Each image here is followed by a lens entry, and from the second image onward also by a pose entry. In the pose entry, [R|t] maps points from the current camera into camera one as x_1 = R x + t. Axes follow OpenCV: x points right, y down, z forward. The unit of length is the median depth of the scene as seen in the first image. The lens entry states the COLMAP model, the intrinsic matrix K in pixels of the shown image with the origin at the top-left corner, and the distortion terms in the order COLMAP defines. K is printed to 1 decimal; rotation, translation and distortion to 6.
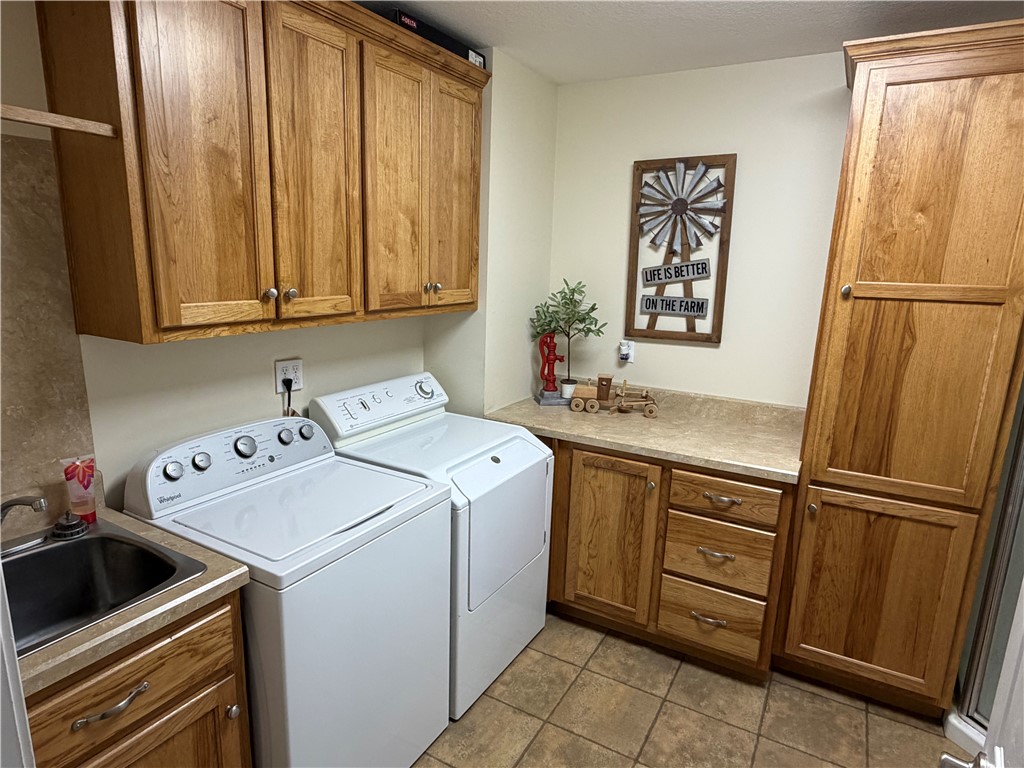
lens RADIAL K [[603.1, 0, 508.9], [0, 603.1, 385.6], [0, 0, 1]] dist [0.002217, 0.000068]
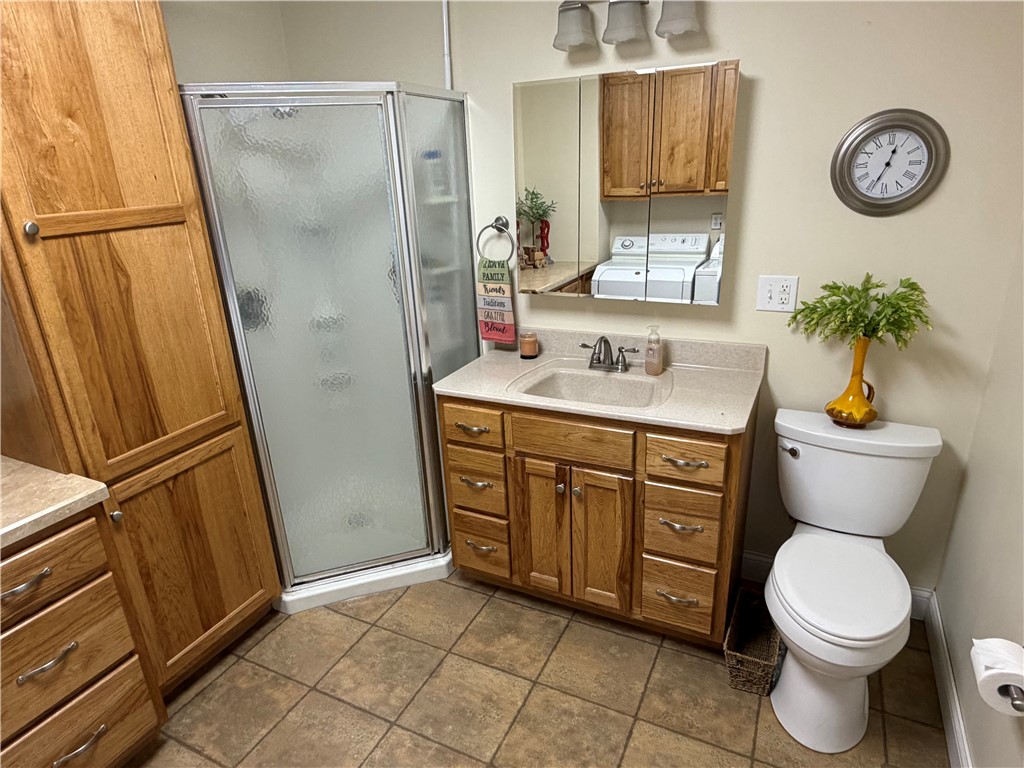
lens RADIAL K [[603.1, 0, 510.3], [0, 603.1, 386.5], [0, 0, 1]] dist [0.002217, 0.000068]
pose [[-0.050149, -0.362019, 0.930821, -0.191611], [0.251066, 0.897496, 0.362585, -0.105421], [-0.966670, 0.251880, 0.045882, 0.455976]]
